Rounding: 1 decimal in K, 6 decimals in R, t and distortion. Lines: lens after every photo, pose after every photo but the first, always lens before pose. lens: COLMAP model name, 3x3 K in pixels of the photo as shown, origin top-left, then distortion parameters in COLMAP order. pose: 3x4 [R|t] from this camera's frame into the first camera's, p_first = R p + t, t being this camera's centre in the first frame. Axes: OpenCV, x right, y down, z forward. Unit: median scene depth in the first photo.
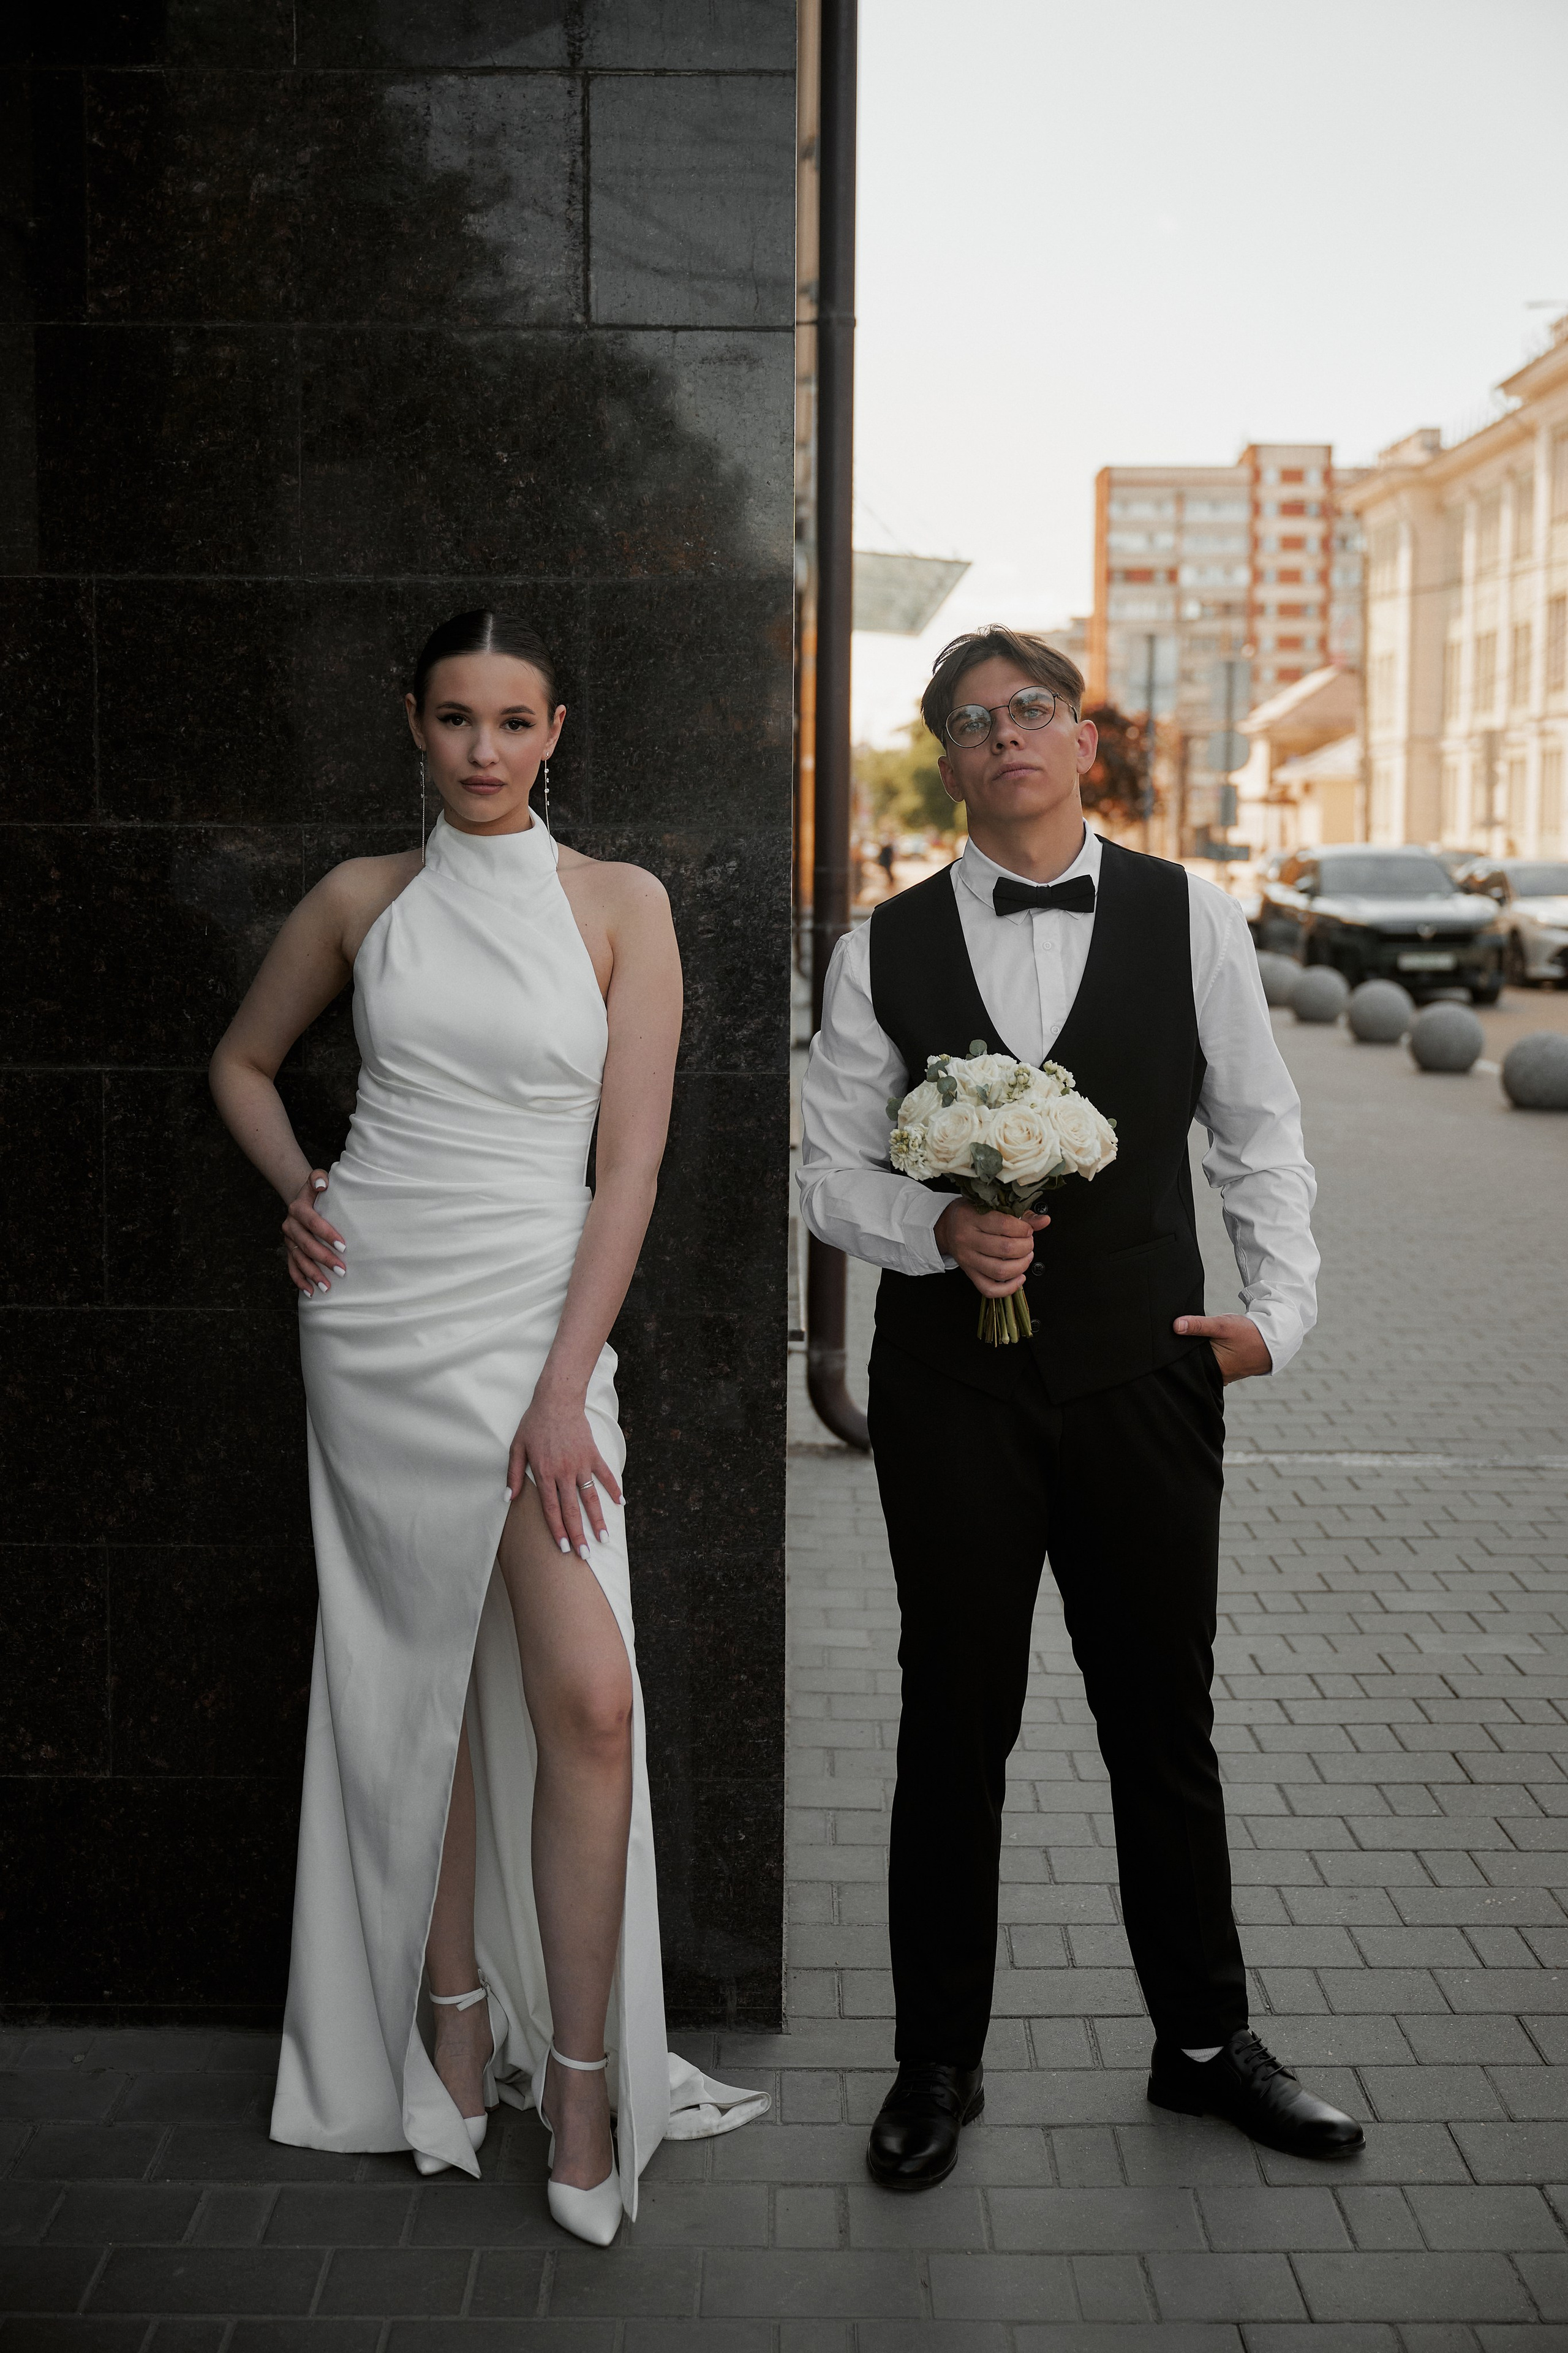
lens RADIAL K [[3002.5, 0, 801.0], [0, 3002.5, 1169.3], [0, 0, 1]] dist [-0.000599, 0.000000]
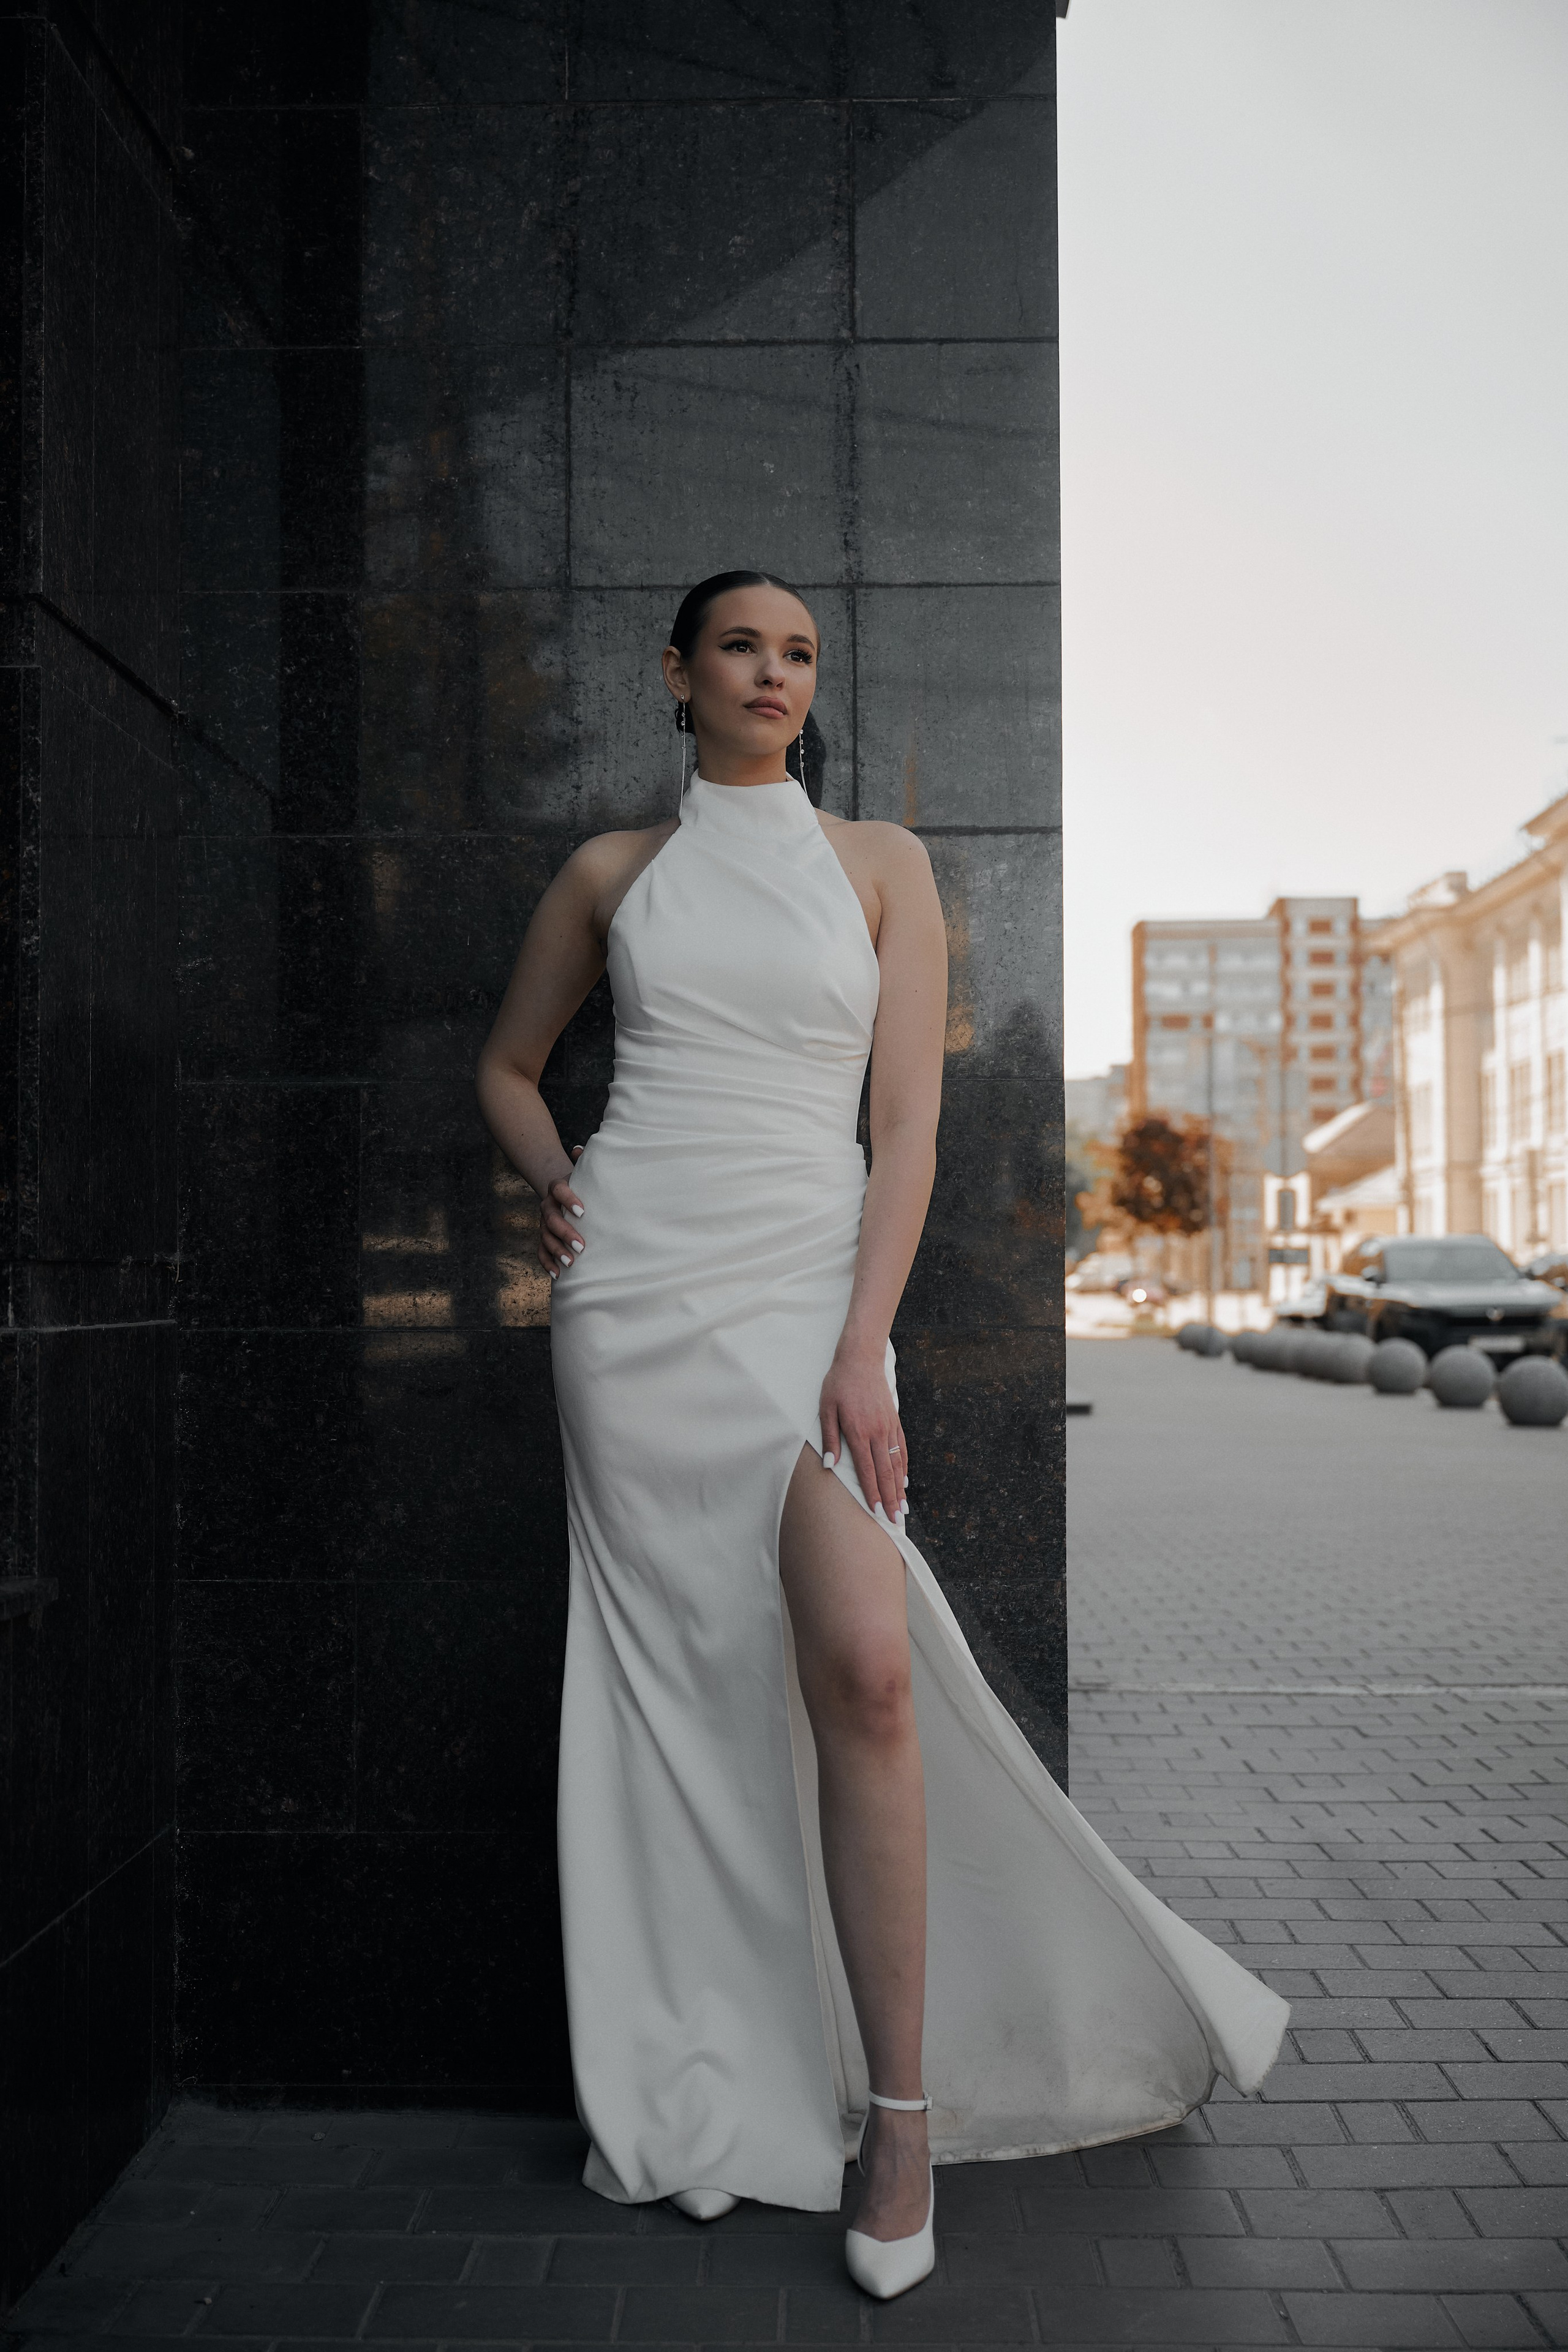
lens RADIAL K [[2930.4, 0, 765.0], [0, 2930.4, 1183.1], [0, 0, 1]] dist [-0.002412, 0.000000]
pose [[0.999500, -0.011446, -0.029465, -0.071925], [0.007150, 0.989845, -0.141970, 0.133215], [0.030791, 0.141688, 0.989432, 0.062428]]
